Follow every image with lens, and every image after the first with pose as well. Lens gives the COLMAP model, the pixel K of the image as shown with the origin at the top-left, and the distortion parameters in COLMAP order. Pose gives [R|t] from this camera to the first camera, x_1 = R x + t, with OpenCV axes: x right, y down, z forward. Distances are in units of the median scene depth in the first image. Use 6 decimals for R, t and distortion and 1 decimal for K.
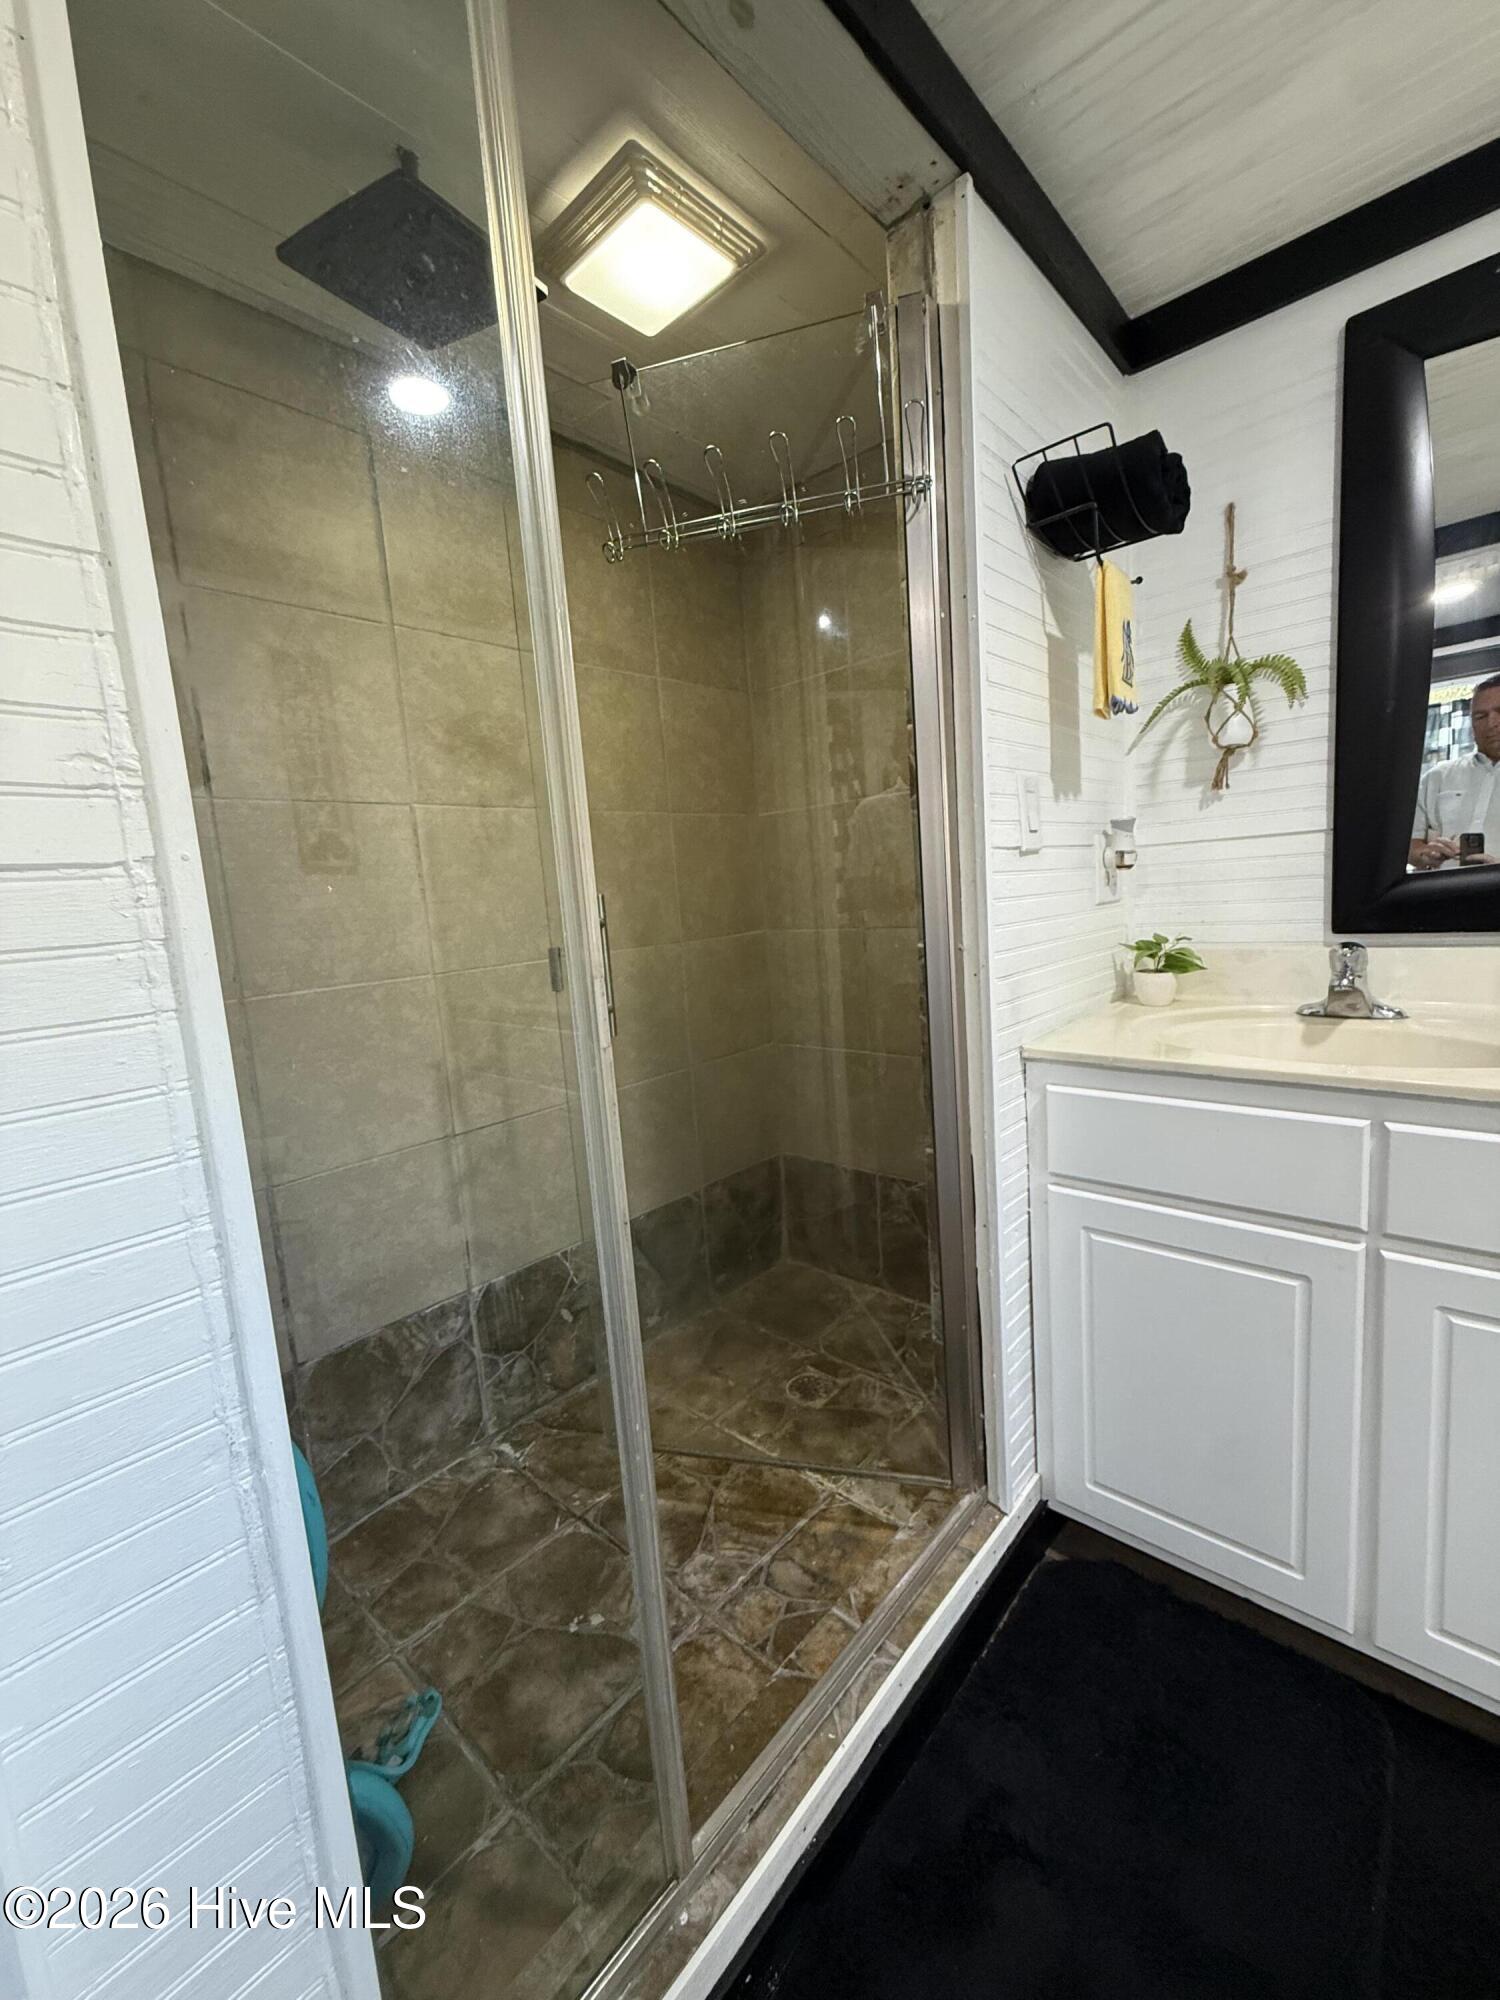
lens RADIAL K [[799.3, 0, 750.3], [0, 799.3, 995.4], [0, 0, 1]] dist [-0.001905, 0.000439]
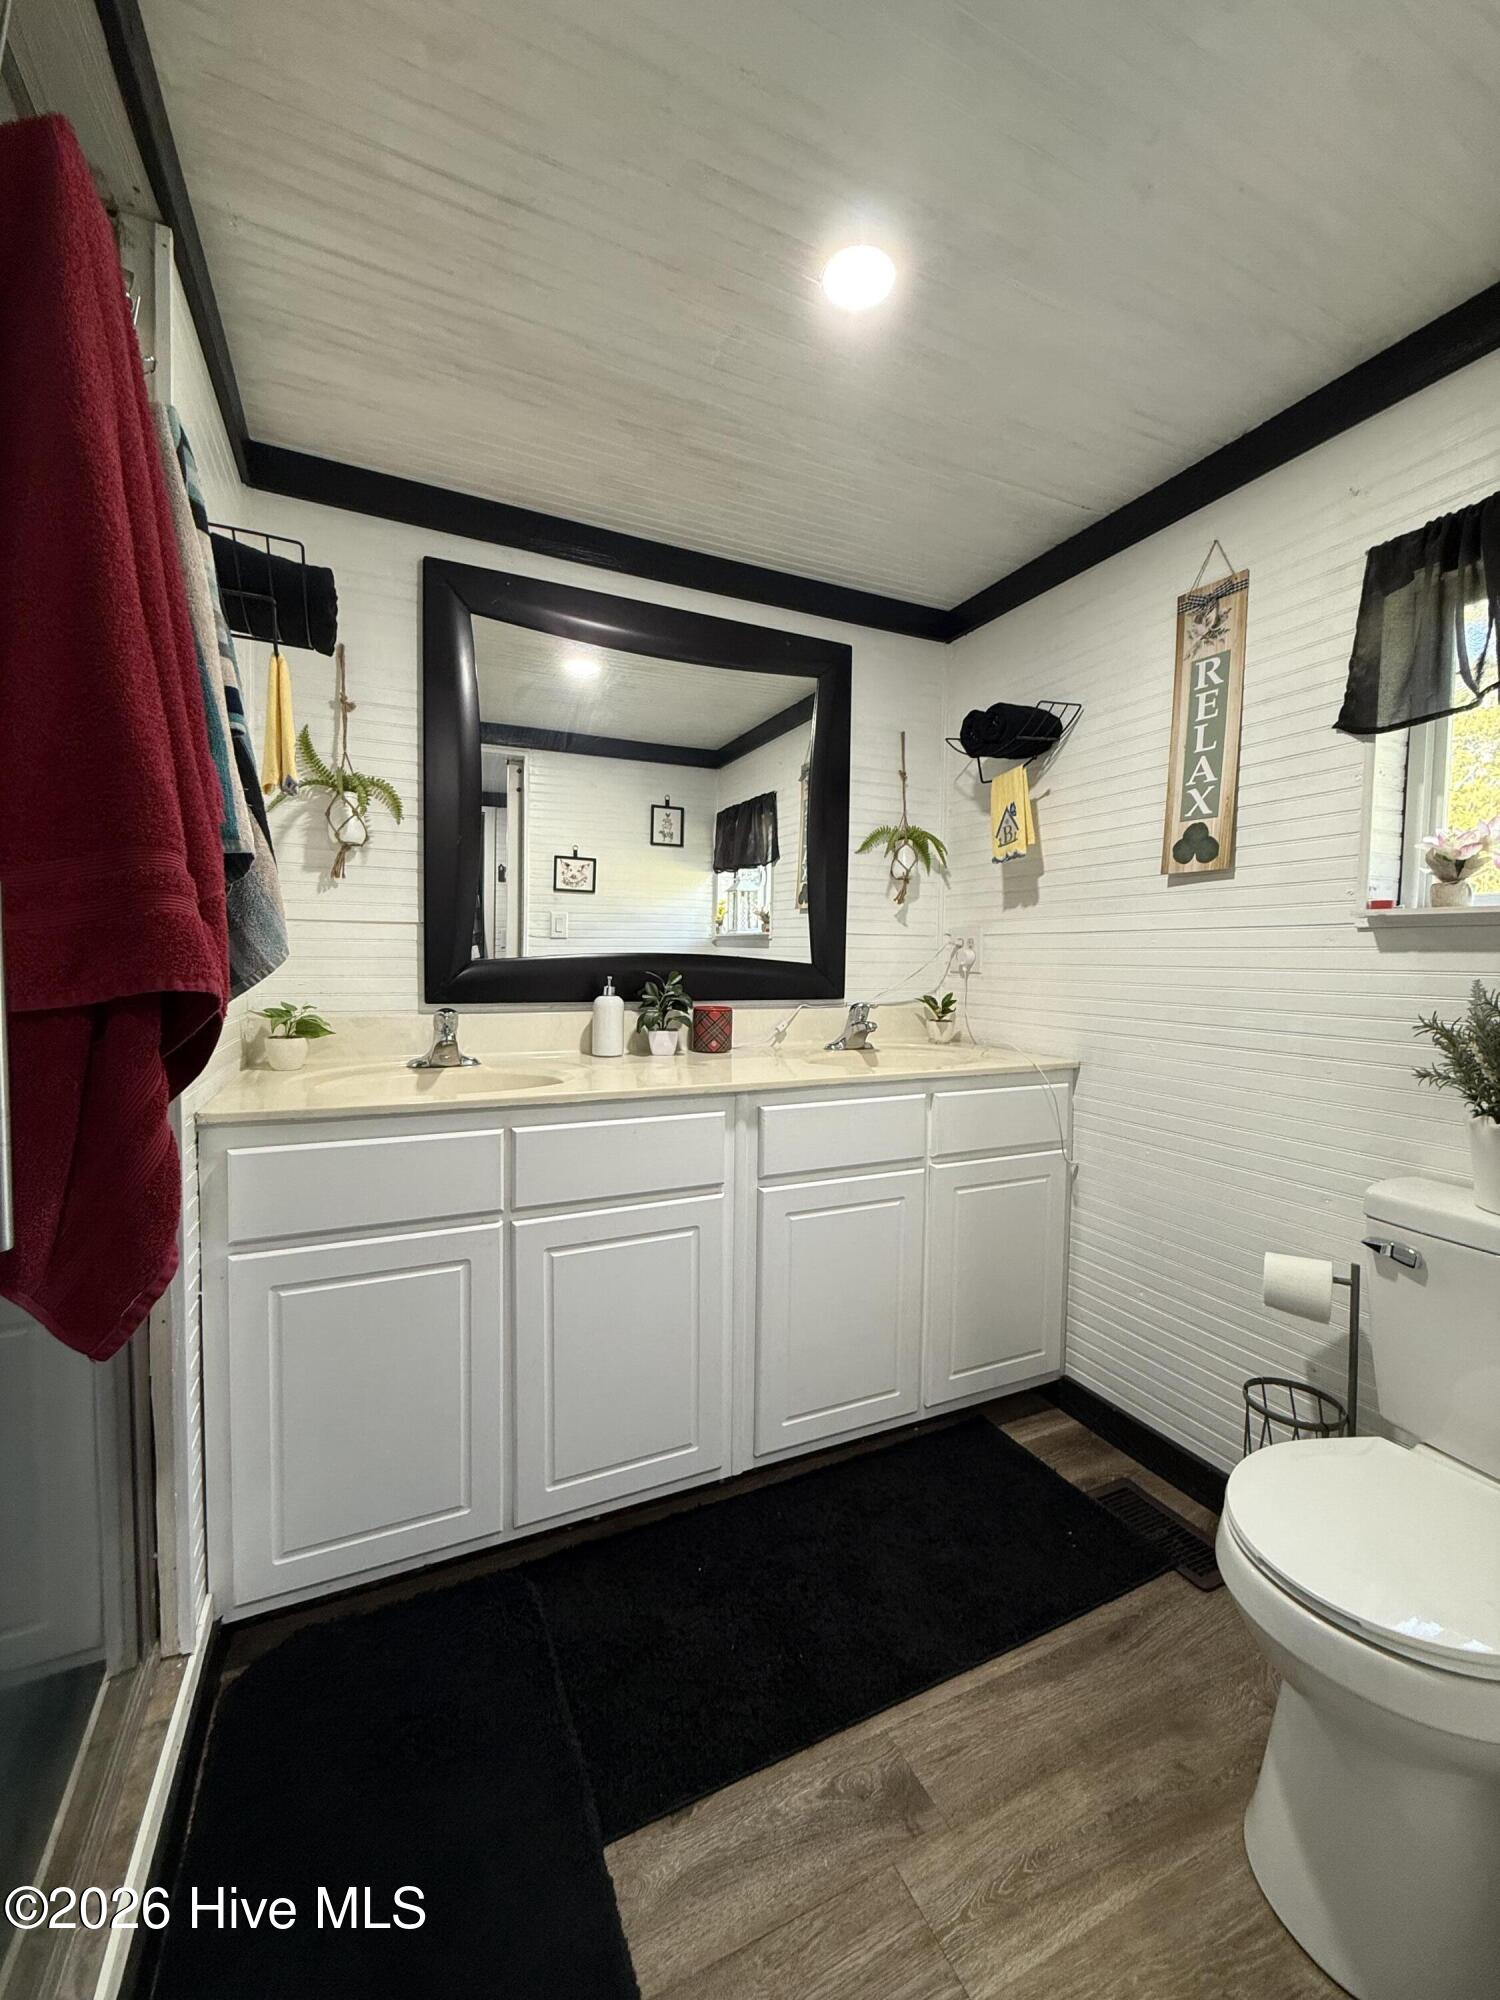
lens RADIAL K [[799.3, 0, 743.3], [0, 799.3, 999.1], [0, 0, 1]] dist [-0.001905, 0.000439]
pose [[0.393314, 0.027699, 0.918987, -0.256994], [0.078262, 0.994910, -0.063483, 0.038231], [-0.916067, 0.096891, 0.389144, 0.034625]]
